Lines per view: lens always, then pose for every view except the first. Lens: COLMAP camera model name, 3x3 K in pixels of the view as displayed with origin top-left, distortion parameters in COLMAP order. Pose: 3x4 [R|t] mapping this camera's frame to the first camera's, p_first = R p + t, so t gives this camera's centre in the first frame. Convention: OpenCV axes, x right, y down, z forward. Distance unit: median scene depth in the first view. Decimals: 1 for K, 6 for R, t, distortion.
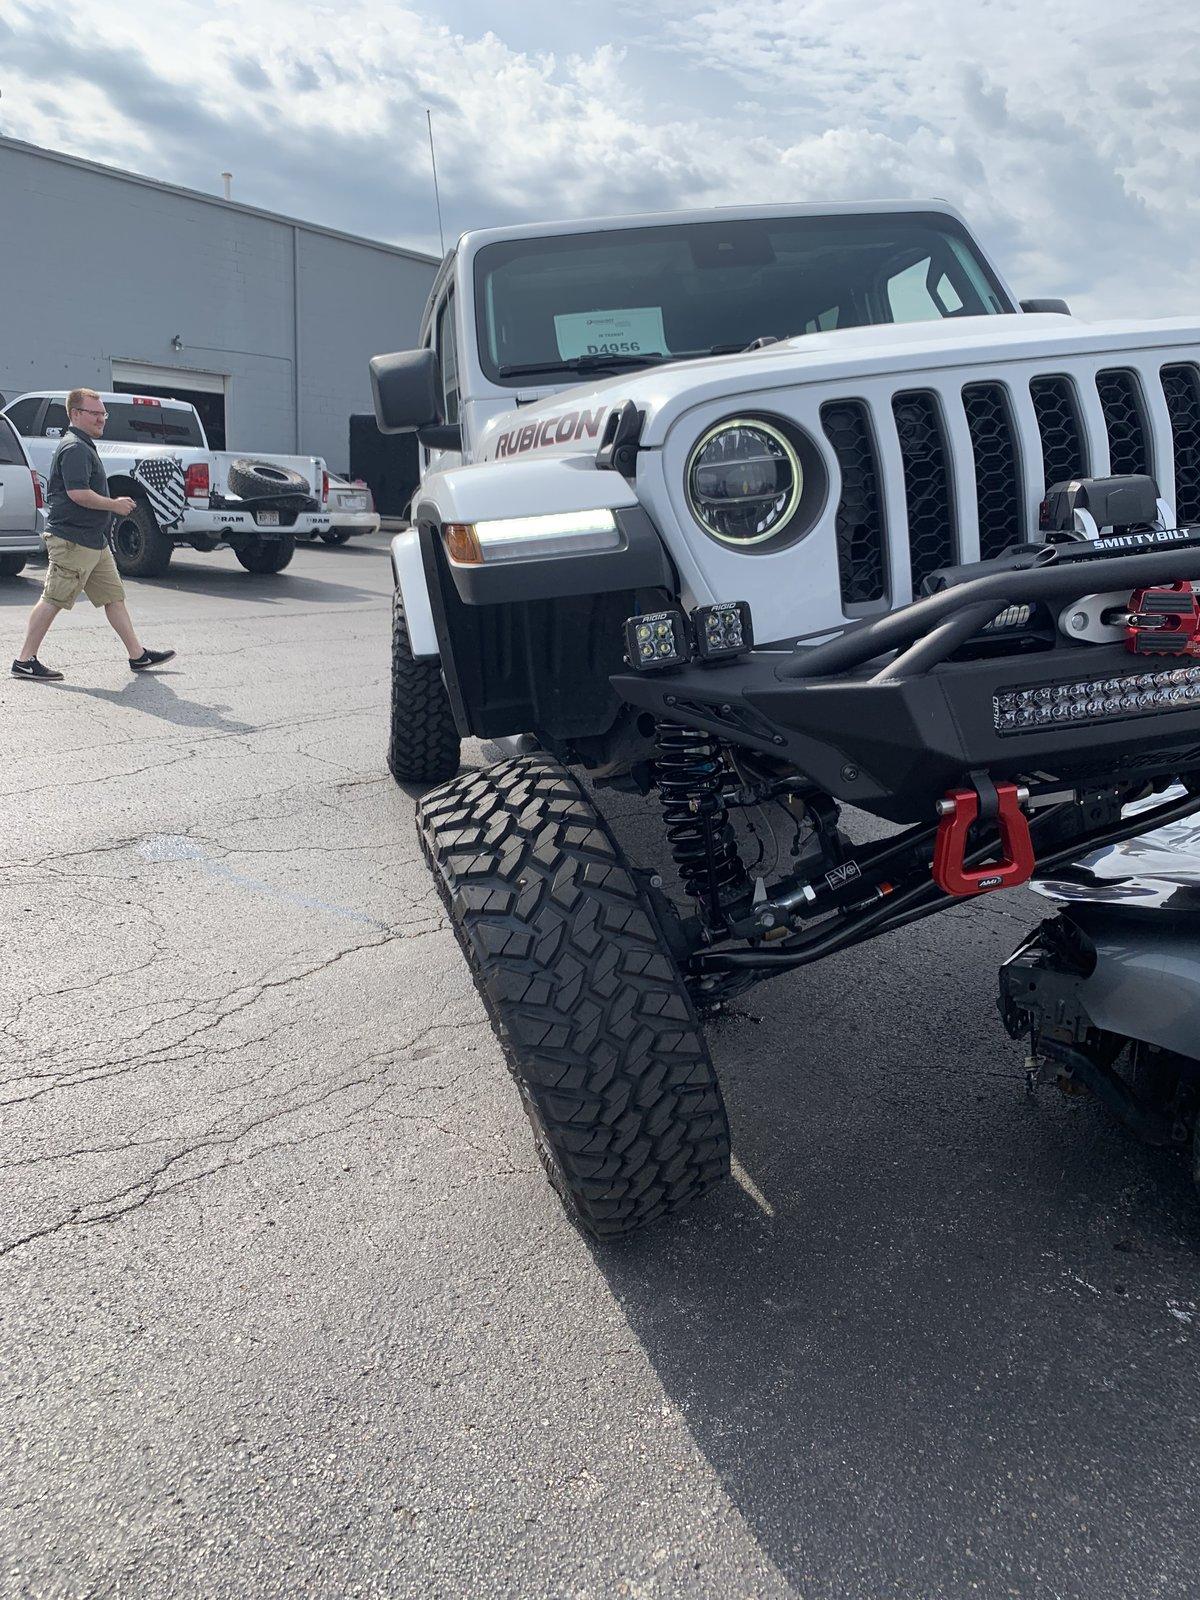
lens RADIAL K [[1228.8, 0, 618.7], [0, 1228.8, 789.3], [0, 0, 1]] dist [0.035160, -0.024827]
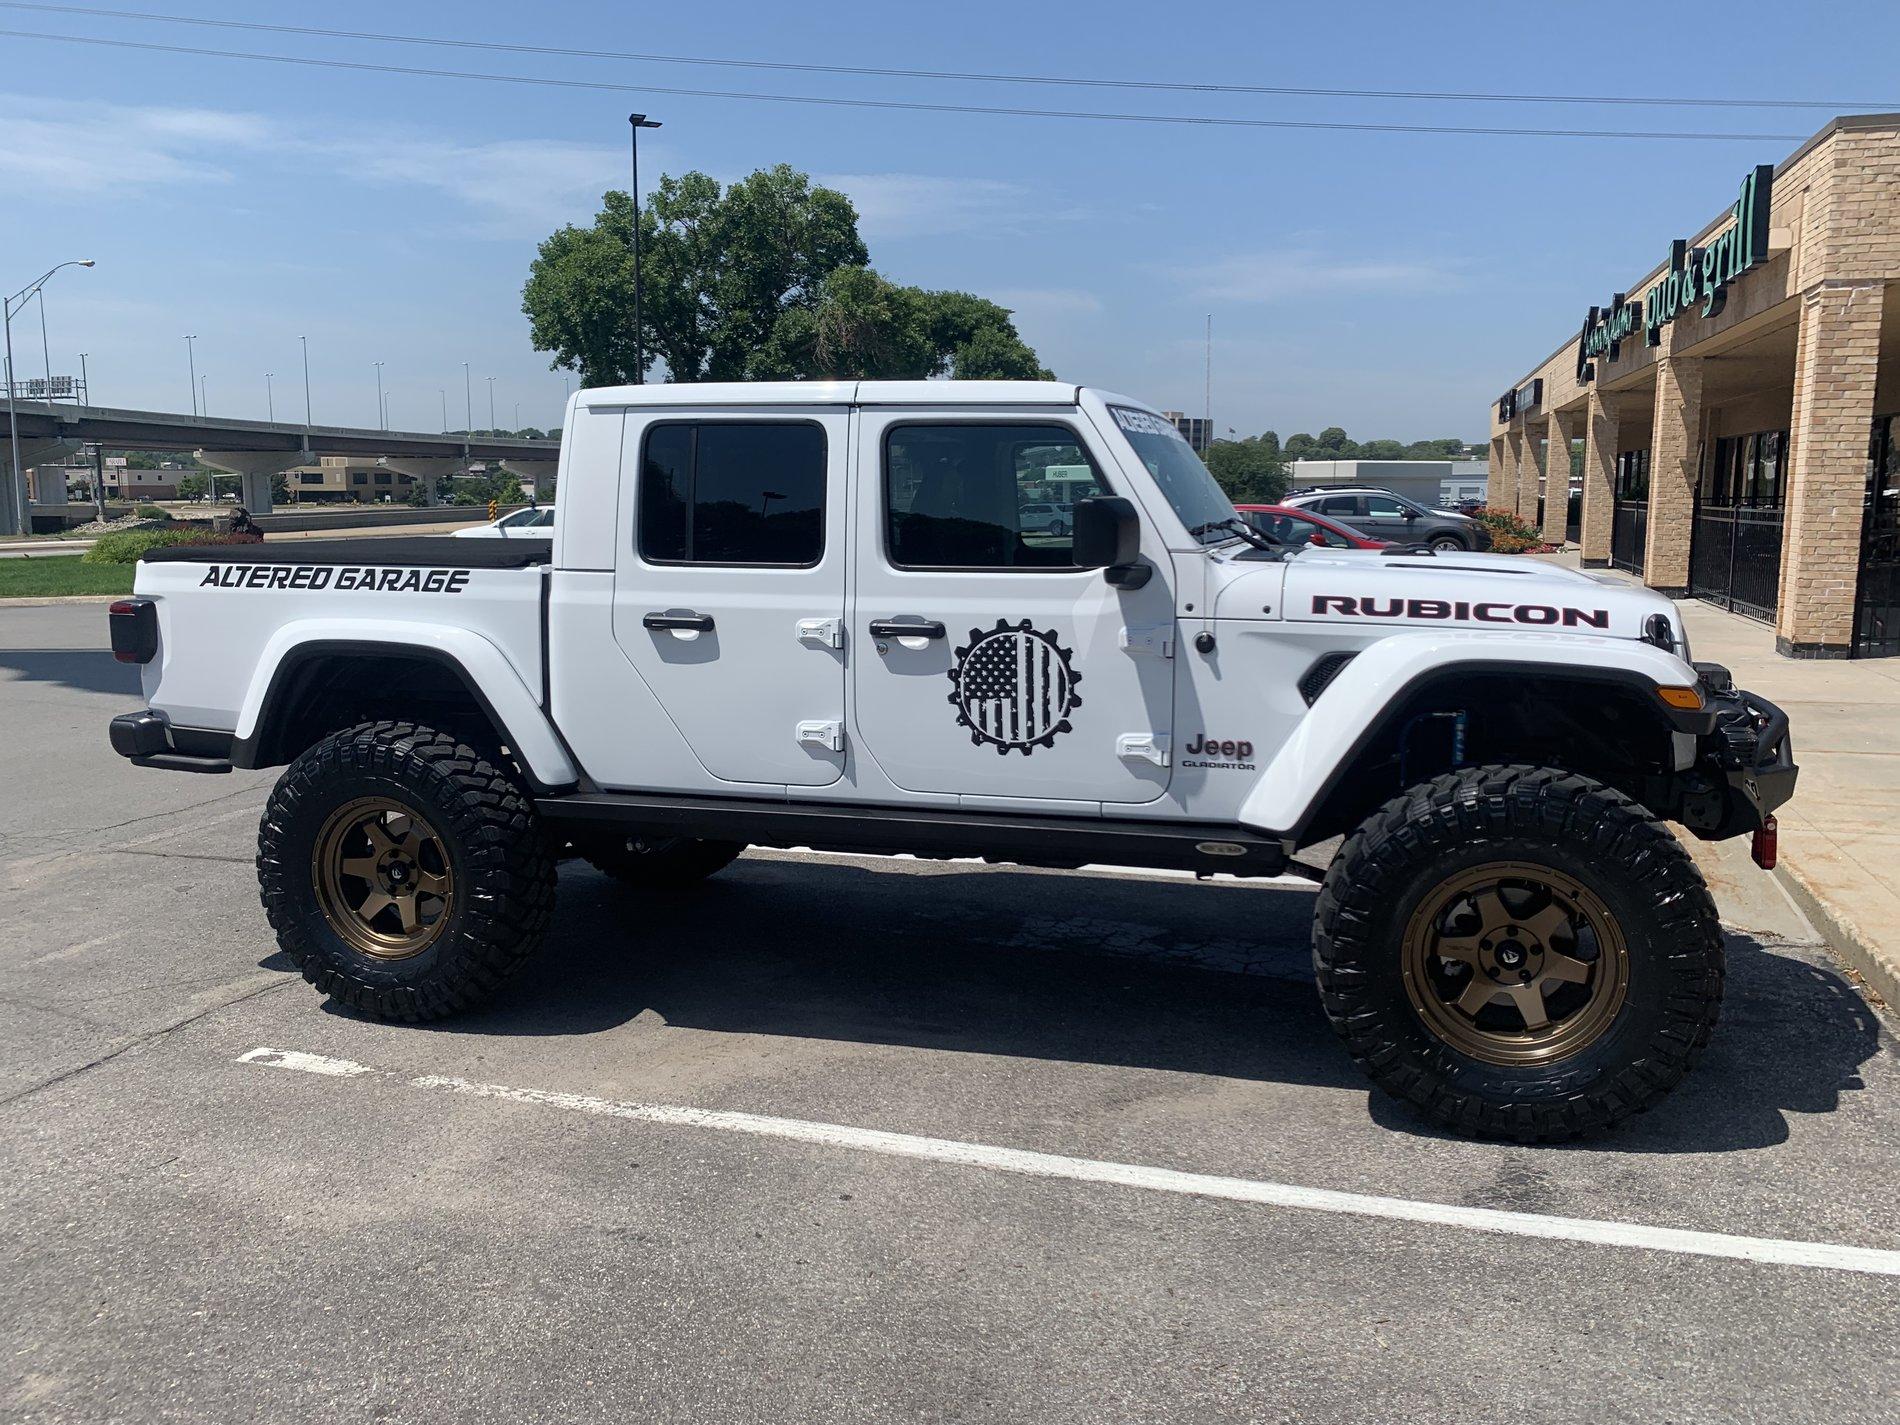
lens RADIAL K [[1459.2, 0, 949.5], [0, 1459.2, 715.8], [0, 0, 1]] dist [0.035160, -0.024827]
pose [[0.485543, -0.025070, 0.873853, -2.069499], [0.129329, 0.990650, -0.043438, -0.194000], [-0.864594, 0.134106, 0.484245, 0.805919]]
